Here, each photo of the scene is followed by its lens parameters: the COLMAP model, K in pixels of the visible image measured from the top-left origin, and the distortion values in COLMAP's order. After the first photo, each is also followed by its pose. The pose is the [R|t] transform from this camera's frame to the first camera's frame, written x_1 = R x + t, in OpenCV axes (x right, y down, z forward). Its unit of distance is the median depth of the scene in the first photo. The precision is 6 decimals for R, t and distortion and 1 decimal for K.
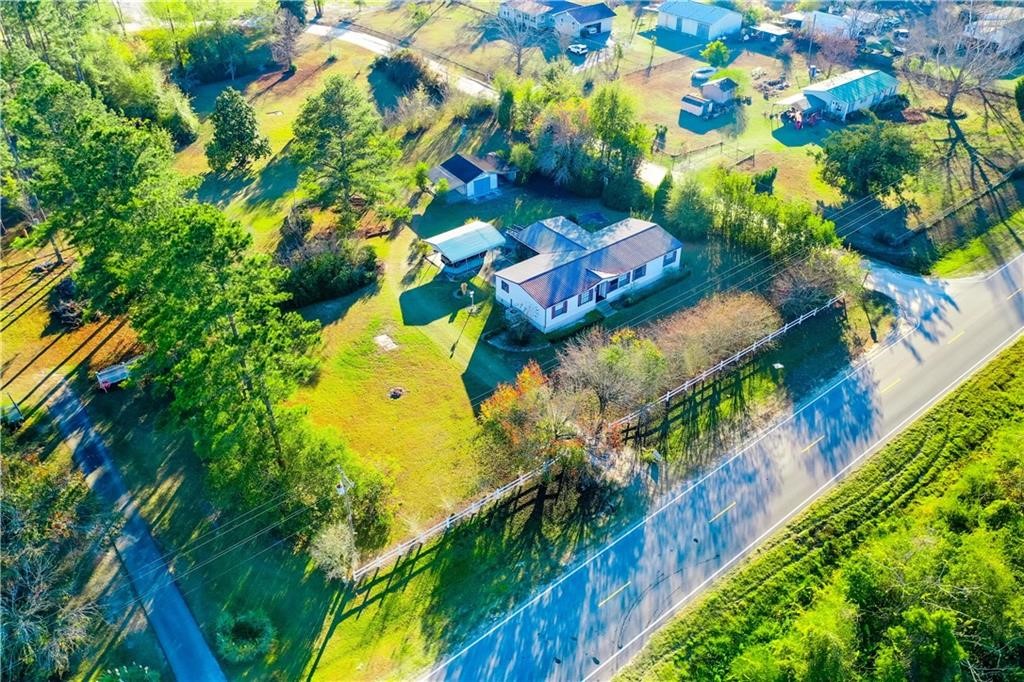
lens RADIAL K [[811.8, 0, 515.6], [0, 811.8, 347.5], [0, 0, 1]] dist [0.006546, -0.010405]
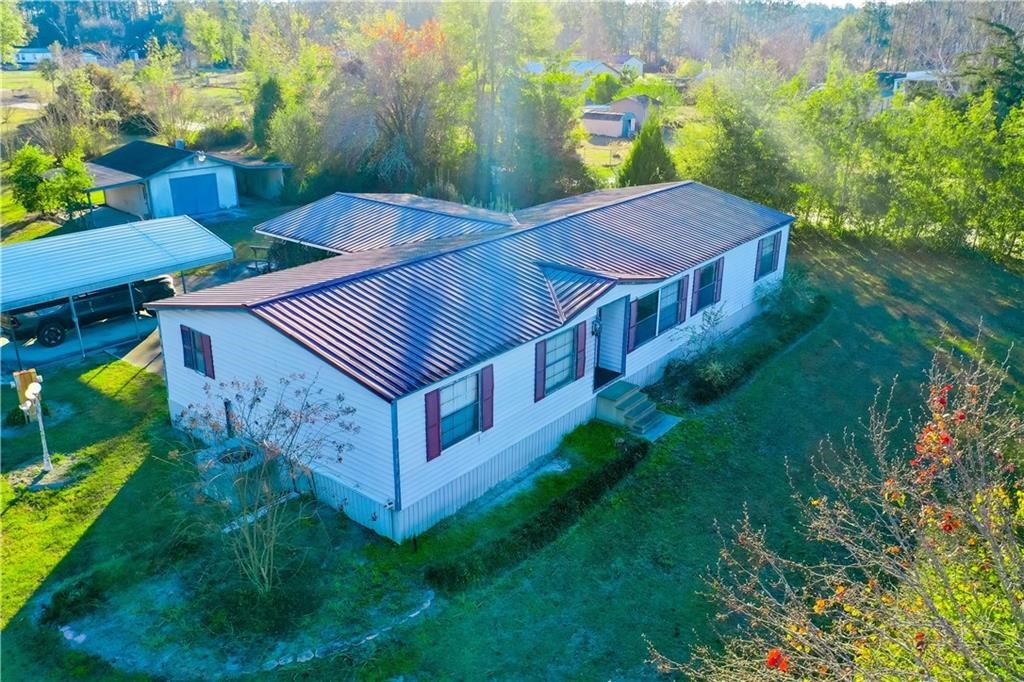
lens RADIAL K [[811.8, 0, 506.9], [0, 811.8, 334.8], [0, 0, 1]] dist [0.006546, -0.010405]
pose [[0.974349, -0.070422, 0.213742, 0.020371], [0.127889, 0.954777, -0.268414, -0.007863], [-0.185173, 0.288864, 0.939291, 0.701184]]
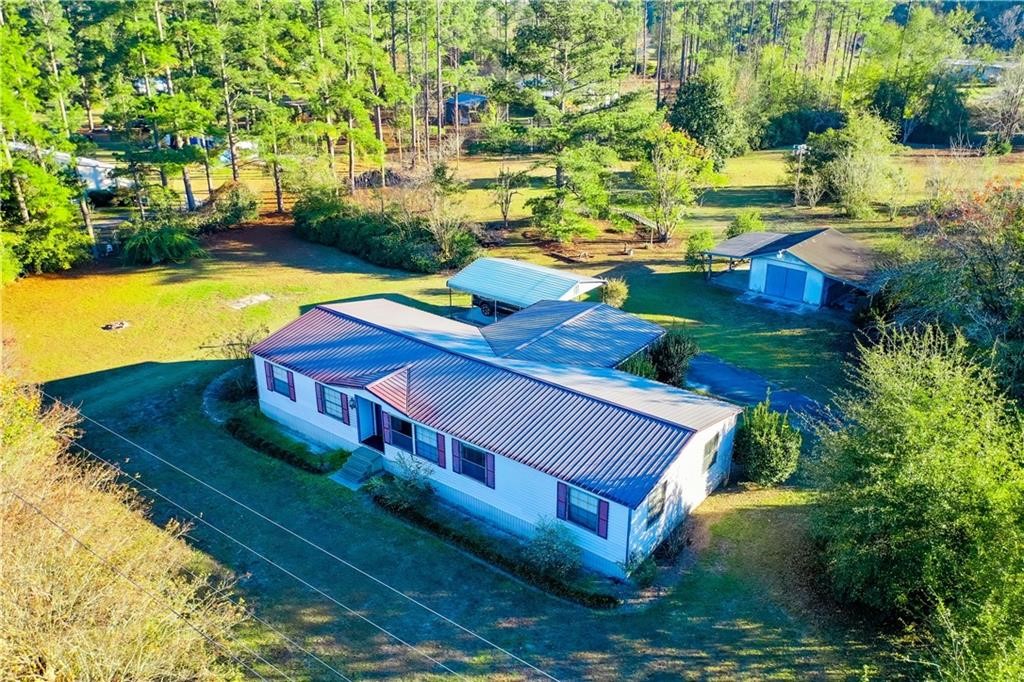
lens RADIAL K [[811.8, 0, 511.8], [0, 811.8, 342.3], [0, 0, 1]] dist [0.006546, -0.010405]
pose [[0.233553, 0.384935, -0.892904, 0.412637], [-0.577729, 0.793568, 0.190996, -0.193622], [0.782101, 0.471249, 0.407728, 0.792740]]
